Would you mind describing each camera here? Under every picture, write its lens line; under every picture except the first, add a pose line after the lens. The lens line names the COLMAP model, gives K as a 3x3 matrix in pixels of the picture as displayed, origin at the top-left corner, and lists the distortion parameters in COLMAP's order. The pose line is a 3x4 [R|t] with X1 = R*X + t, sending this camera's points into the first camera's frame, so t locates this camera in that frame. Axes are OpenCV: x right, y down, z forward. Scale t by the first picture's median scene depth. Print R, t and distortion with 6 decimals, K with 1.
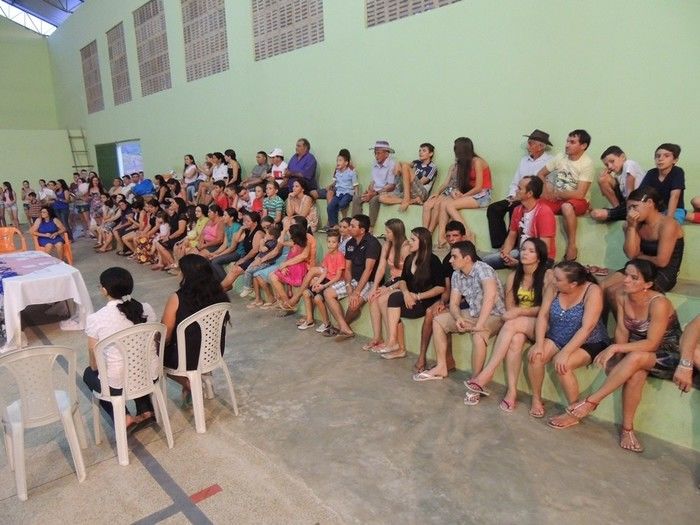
lens RADIAL K [[509.2, 0, 348.8], [0, 509.2, 261.8], [0, 0, 1]] dist [-0.004764, -0.001635]
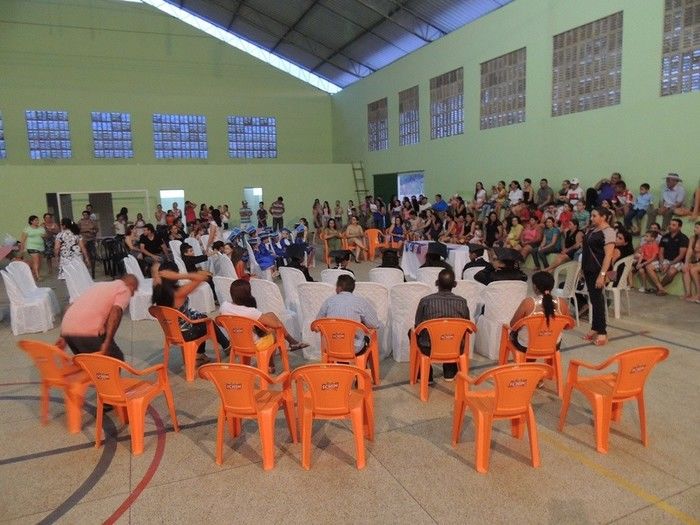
lens RADIAL K [[509.2, 0, 351.3], [0, 509.2, 263.6], [0, 0, 1]] dist [-0.004764, -0.001635]
pose [[0.953009, 0.043913, -0.299742, -0.323315], [-0.057561, 0.997662, -0.036850, 0.115370], [0.297423, 0.052371, 0.953308, -0.585495]]
